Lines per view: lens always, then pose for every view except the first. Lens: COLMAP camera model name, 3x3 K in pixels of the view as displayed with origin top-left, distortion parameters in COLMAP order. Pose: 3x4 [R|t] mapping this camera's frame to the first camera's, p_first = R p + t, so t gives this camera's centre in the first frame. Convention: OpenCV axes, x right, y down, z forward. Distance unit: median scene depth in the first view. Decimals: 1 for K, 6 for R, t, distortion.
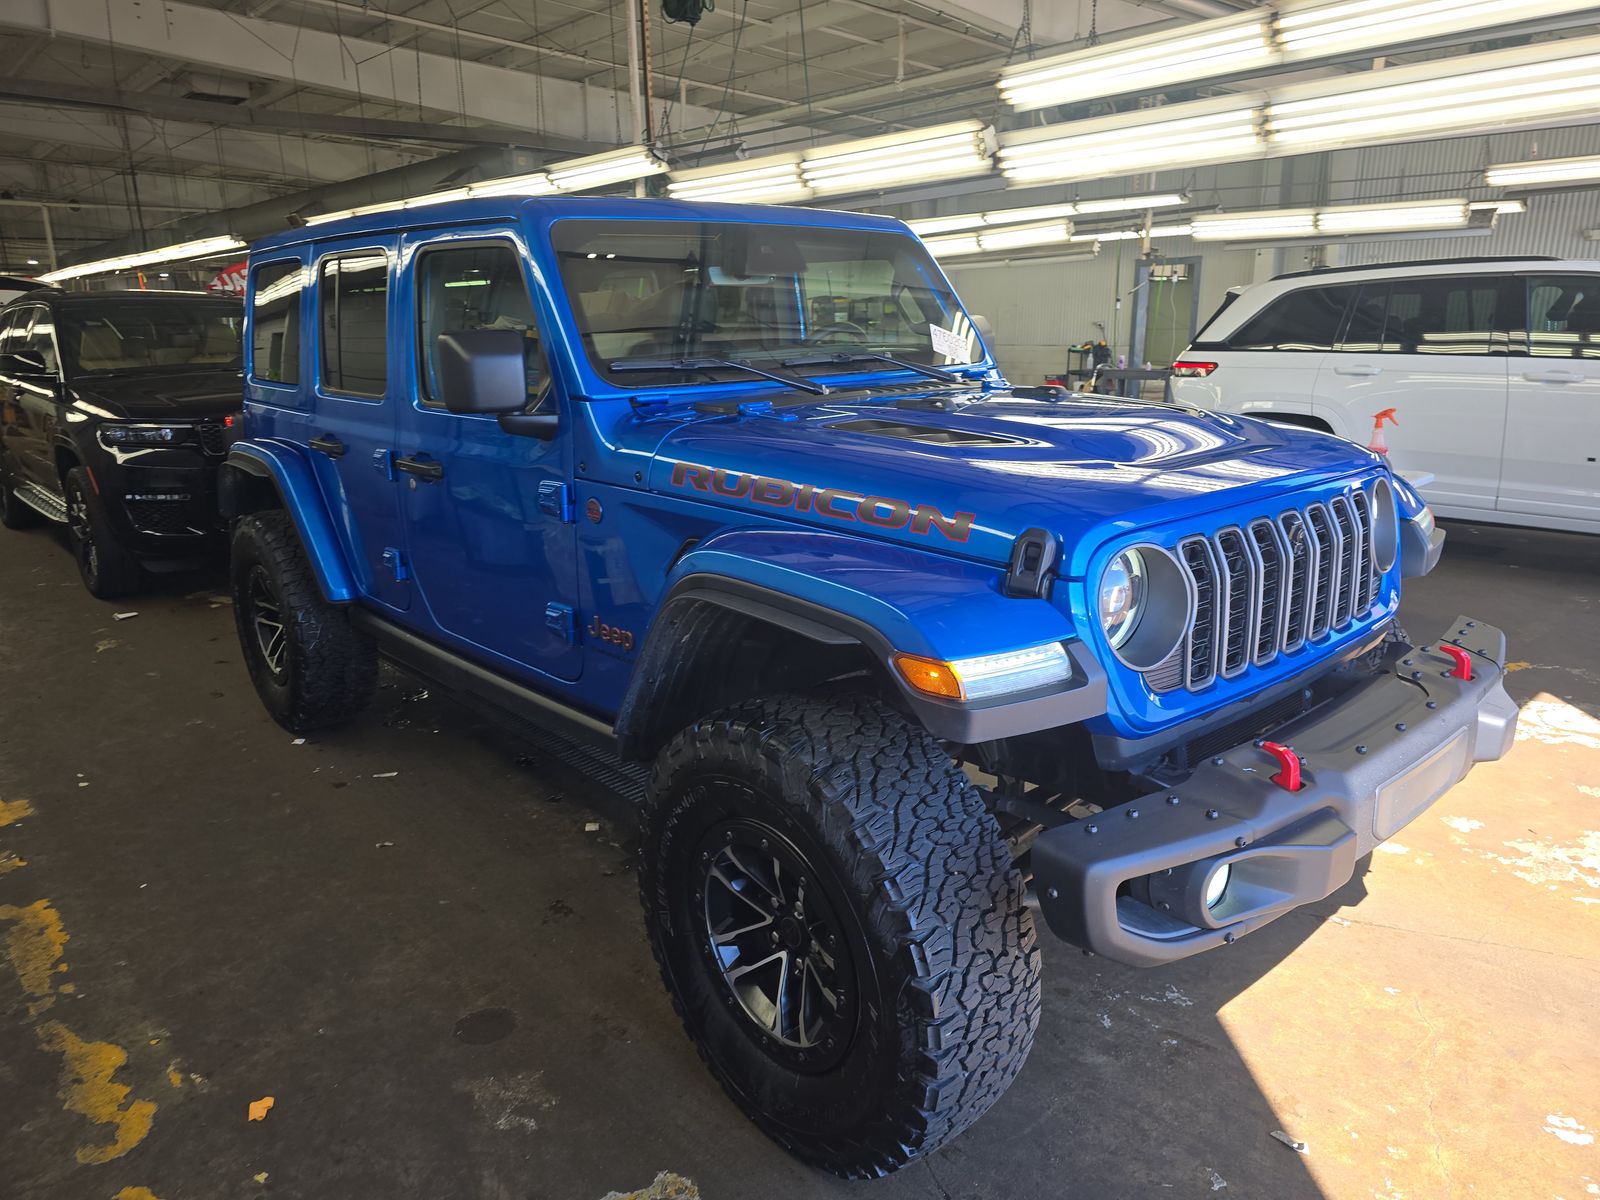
lens RADIAL K [[1065.8, 0, 791.6], [0, 1065.8, 593.5], [0, 0, 1]] dist [0.046190, -0.034359]
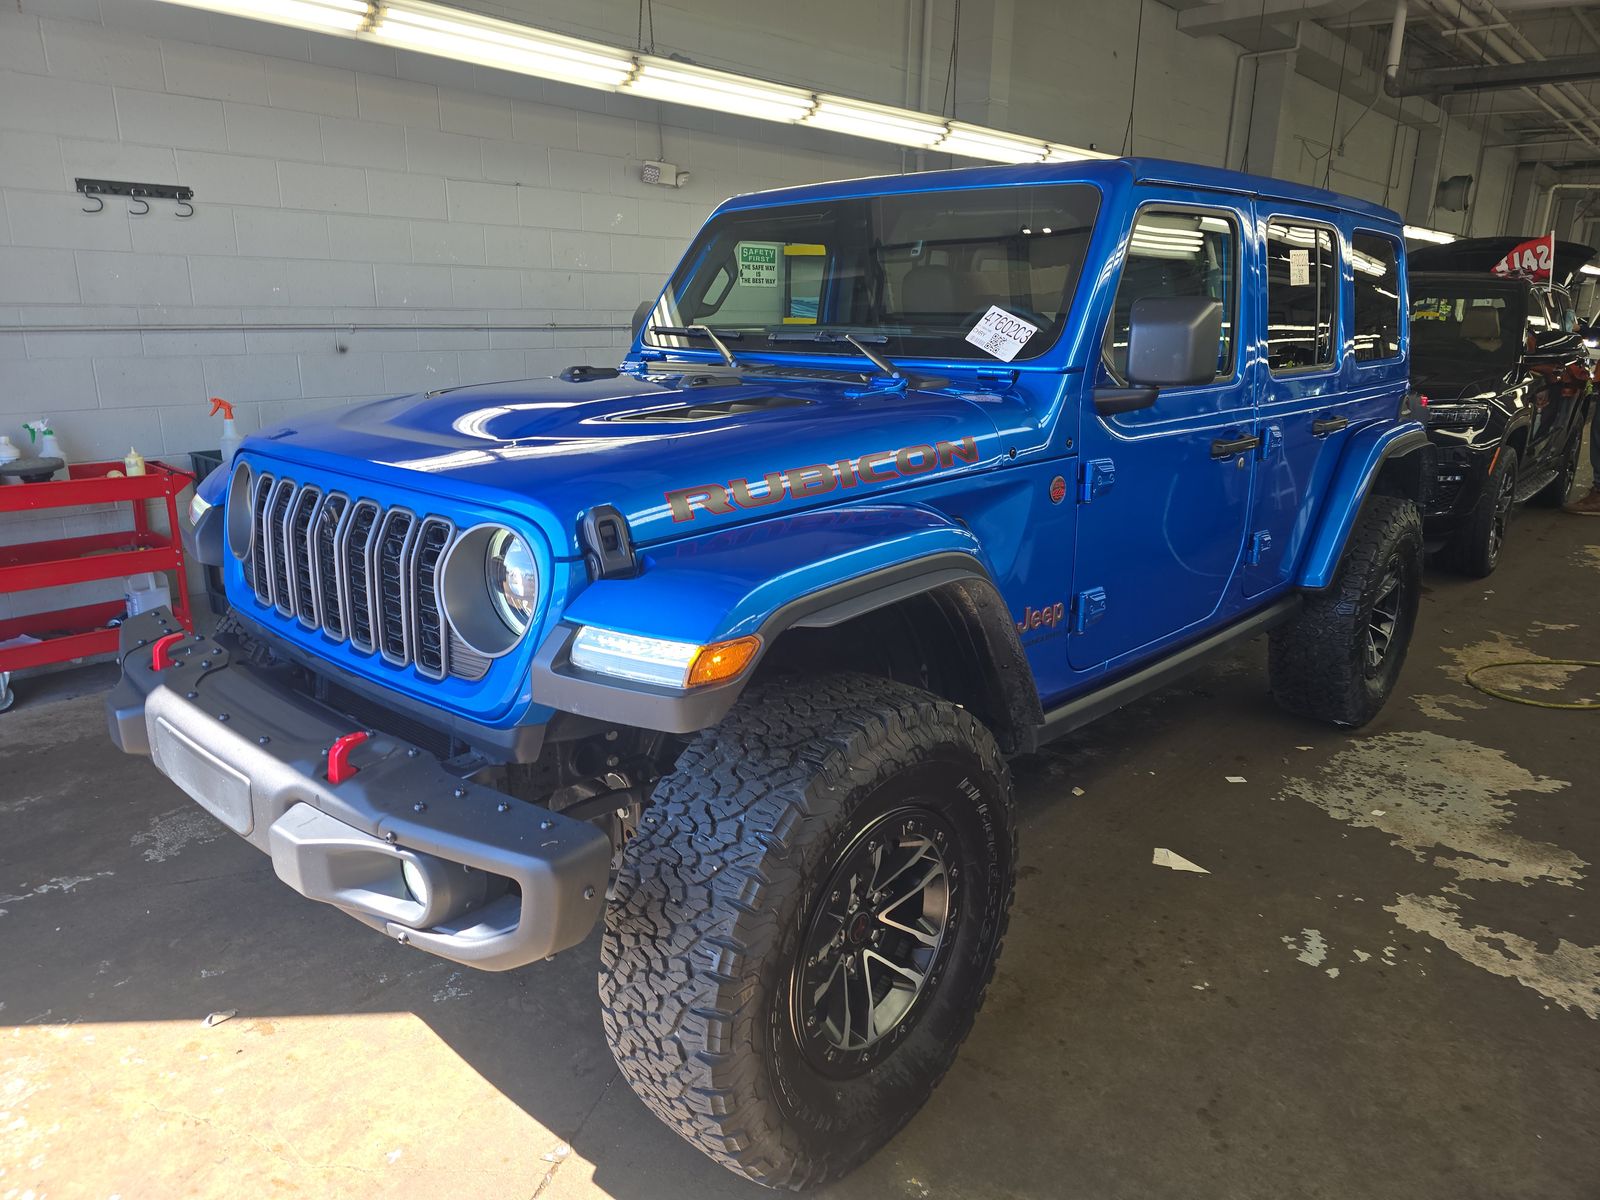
lens RADIAL K [[1075.9, 0, 795.6], [0, 1075.9, 600.5], [0, 0, 1]] dist [0.046934, -0.028795]
pose [[0.114517, 0.277000, -0.954021, 0.613545], [-0.265076, 0.934041, 0.239380, -0.136457], [0.957403, 0.225475, 0.180390, 0.520859]]
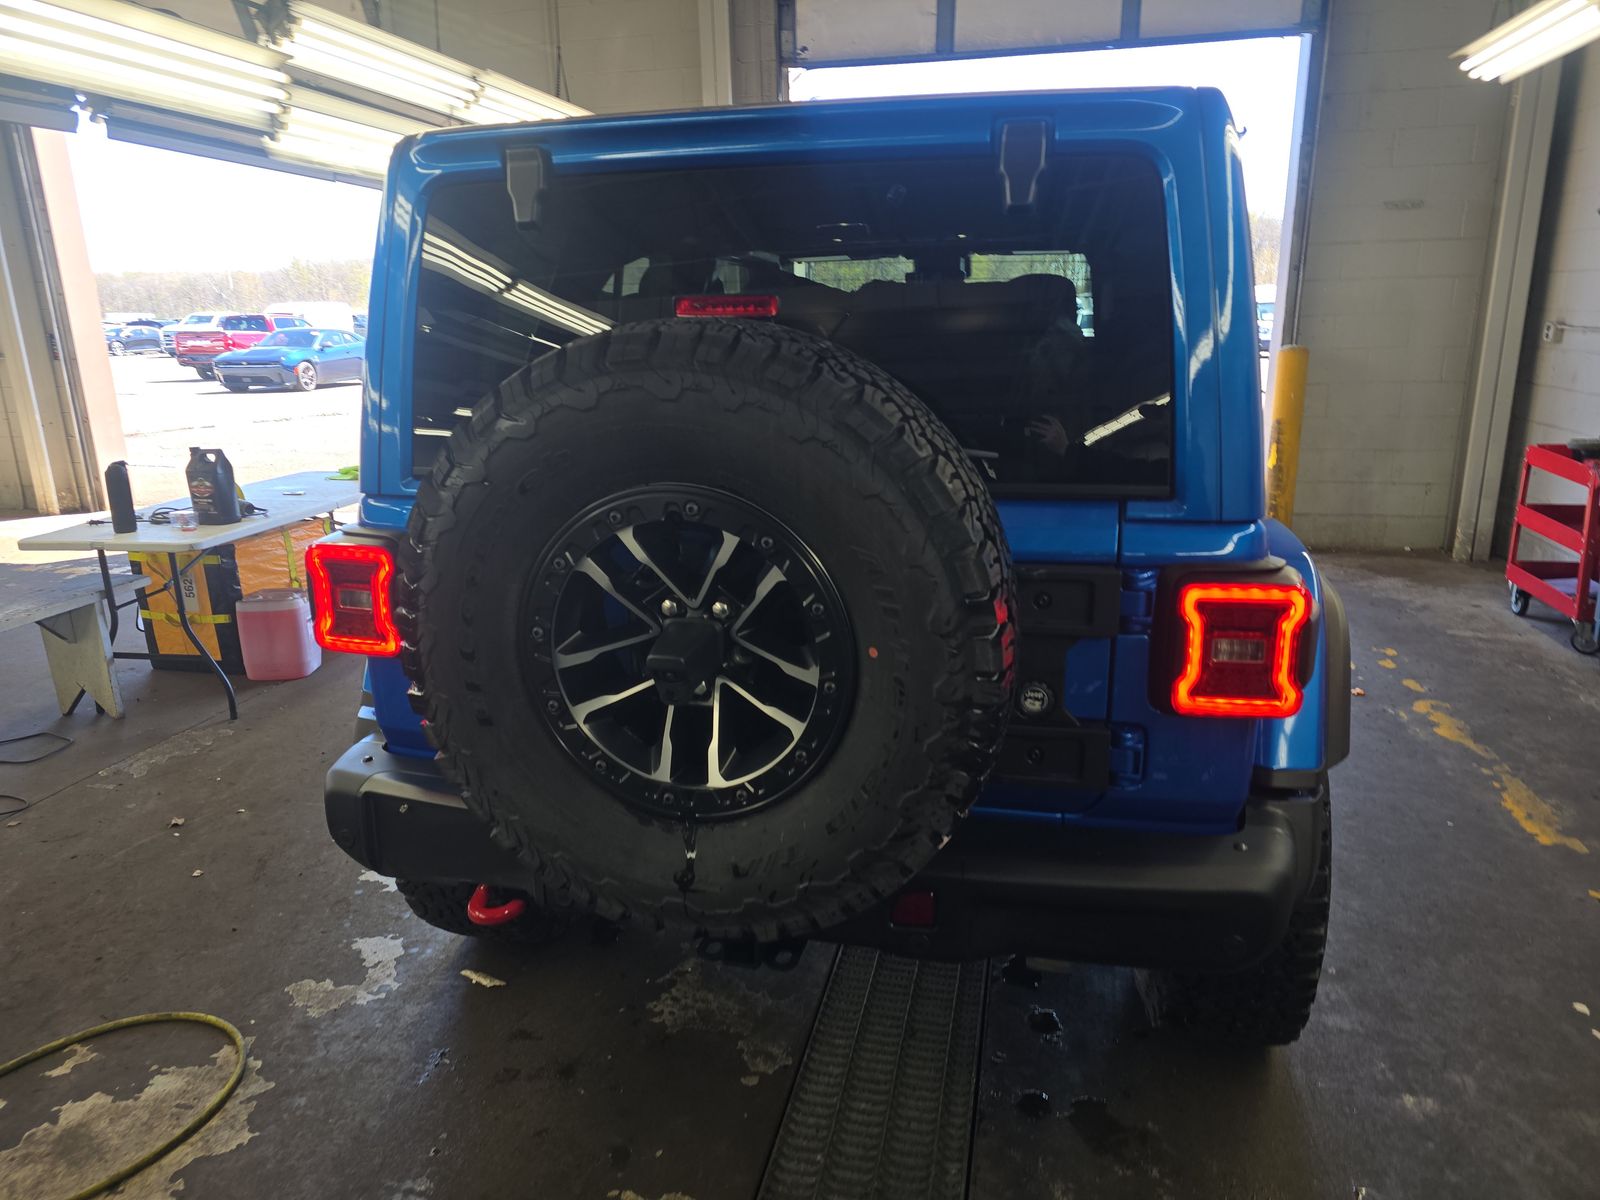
lens RADIAL K [[1075.9, 0, 795.6], [0, 1075.9, 600.5], [0, 0, 1]] dist [0.046934, -0.028795]
pose [[-0.572863, -0.184865, 0.798532, -0.653984], [0.237003, 0.895259, 0.377282, -0.306176], [-0.784639, 0.405385, -0.469047, 1.196393]]
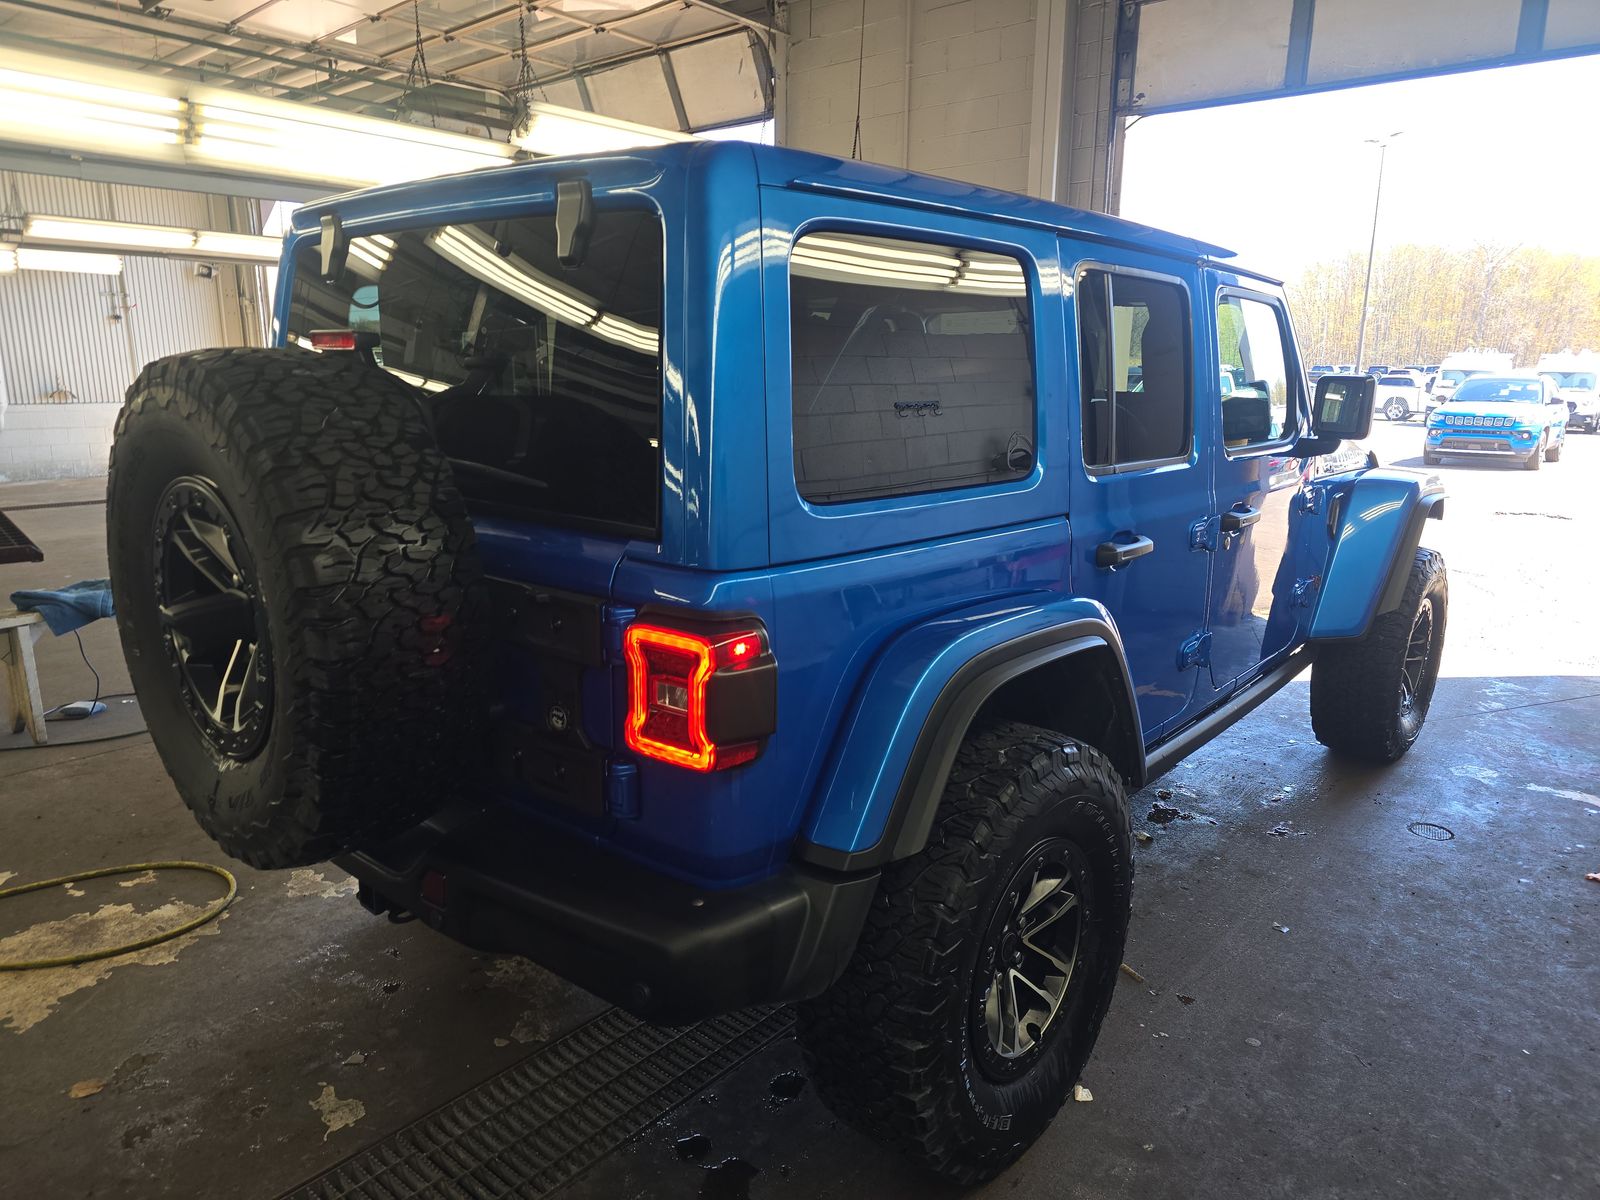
lens RADIAL K [[1075.9, 0, 795.6], [0, 1075.9, 600.5], [0, 0, 1]] dist [0.046934, -0.028795]
pose [[-0.132823, -0.196192, 0.971528, -0.784984], [0.244182, 0.943523, 0.223920, -0.229009], [-0.960590, 0.266971, -0.077415, 0.928111]]
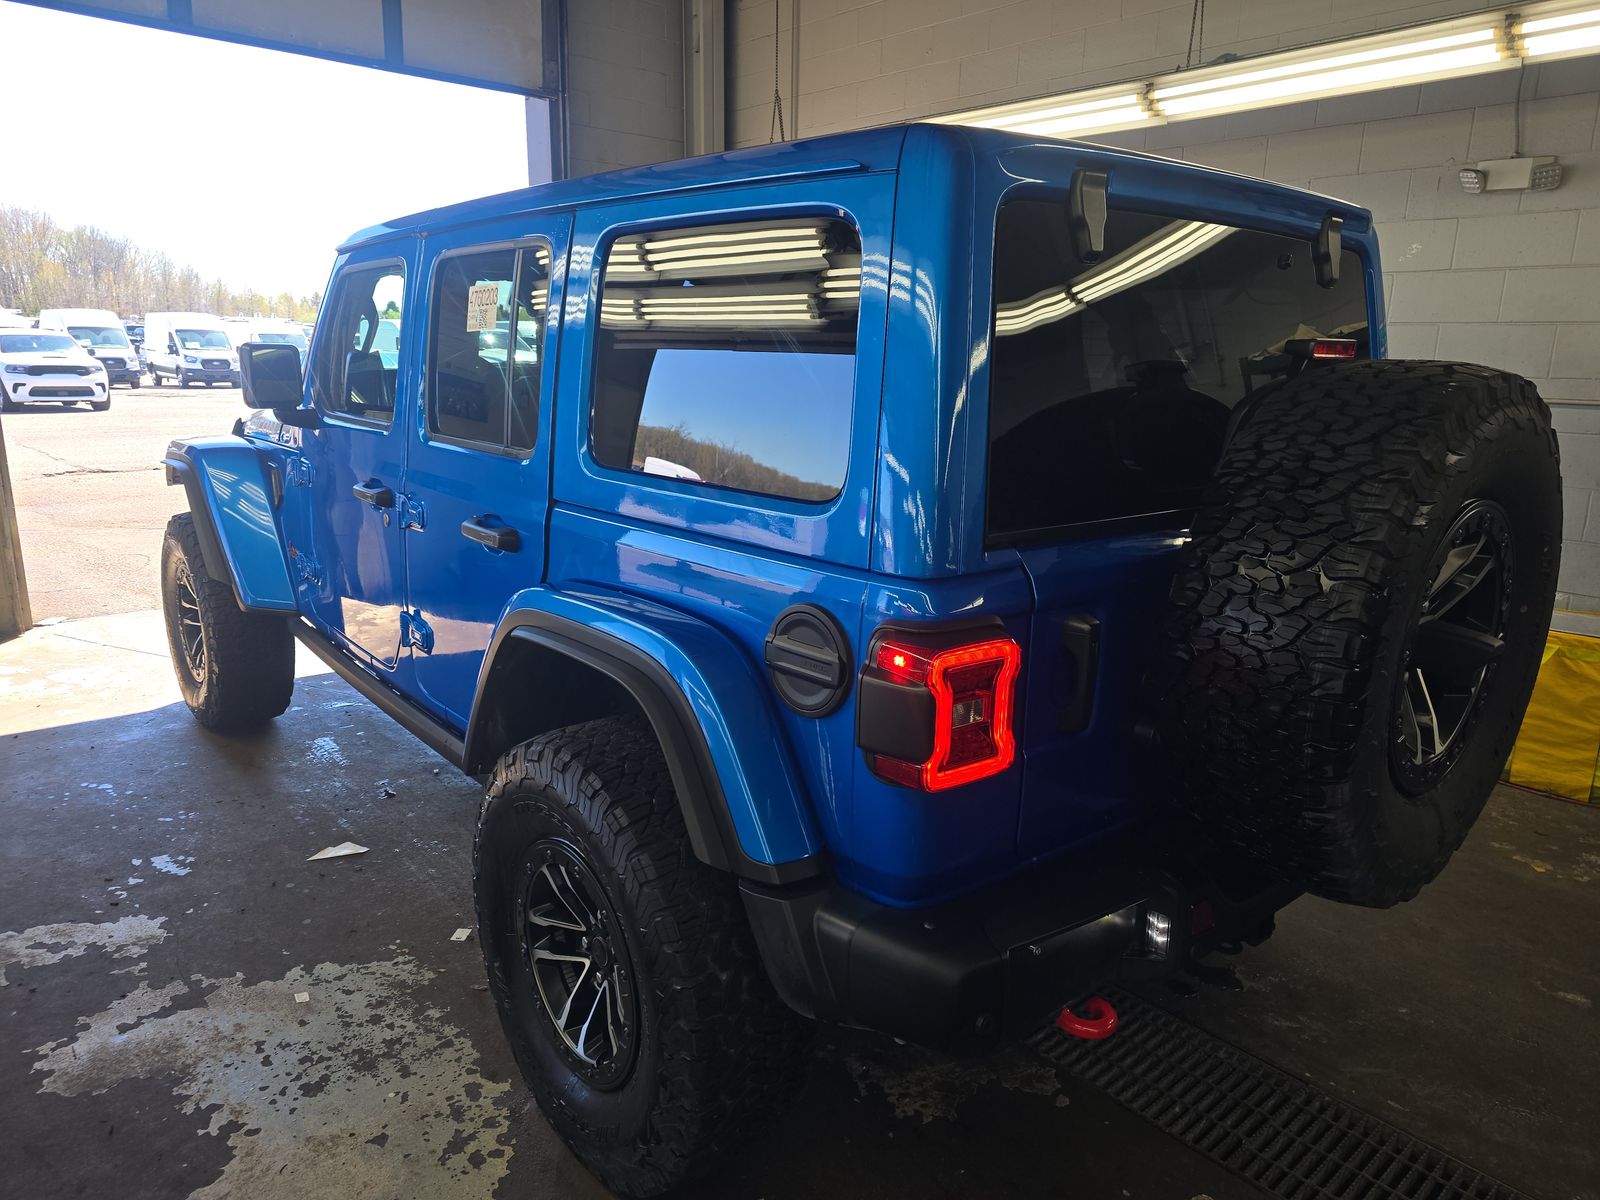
lens RADIAL K [[1075.9, 0, 795.6], [0, 1075.9, 600.5], [0, 0, 1]] dist [0.046934, -0.028795]
pose [[-0.999894, -0.004271, 0.013931, -0.200674], [0.002830, 0.880963, 0.473177, -0.367557], [-0.014294, 0.473166, -0.880857, 1.391438]]
